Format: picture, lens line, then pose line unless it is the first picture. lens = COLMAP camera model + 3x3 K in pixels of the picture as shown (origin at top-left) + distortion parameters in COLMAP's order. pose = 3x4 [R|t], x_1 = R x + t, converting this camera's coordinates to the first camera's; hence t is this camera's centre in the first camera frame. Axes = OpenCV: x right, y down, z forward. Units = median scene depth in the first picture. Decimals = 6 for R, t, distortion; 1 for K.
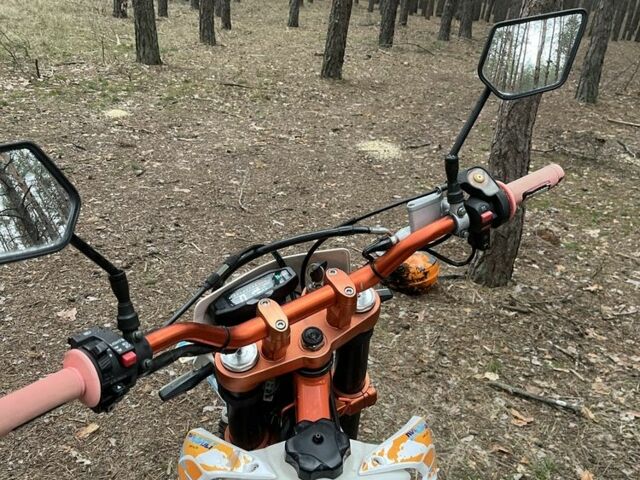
lens RADIAL K [[651.5, 0, 320.0], [0, 651.5, 240.0], [0, 0, 1]] dist [0.025256, -0.032961]
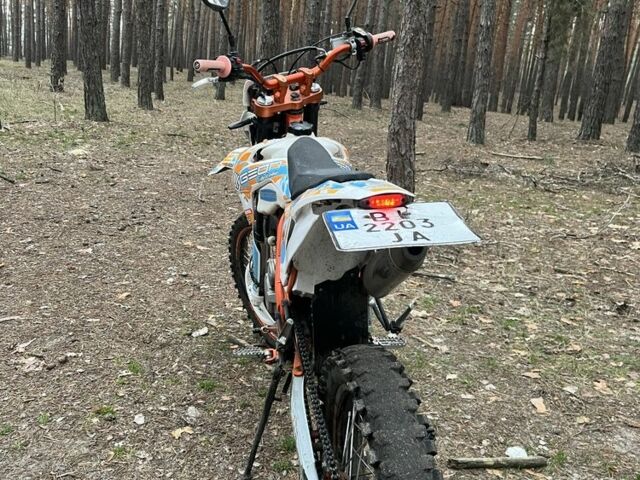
lens RADIAL K [[651.5, 0, 320.0], [0, 651.5, 240.0], [0, 0, 1]] dist [0.025256, -0.032961]
pose [[0.992485, -0.041400, 0.115146, -0.029056], [0.055440, 0.991037, -0.121542, 0.130357], [-0.109082, 0.127012, 0.985885, -0.173776]]
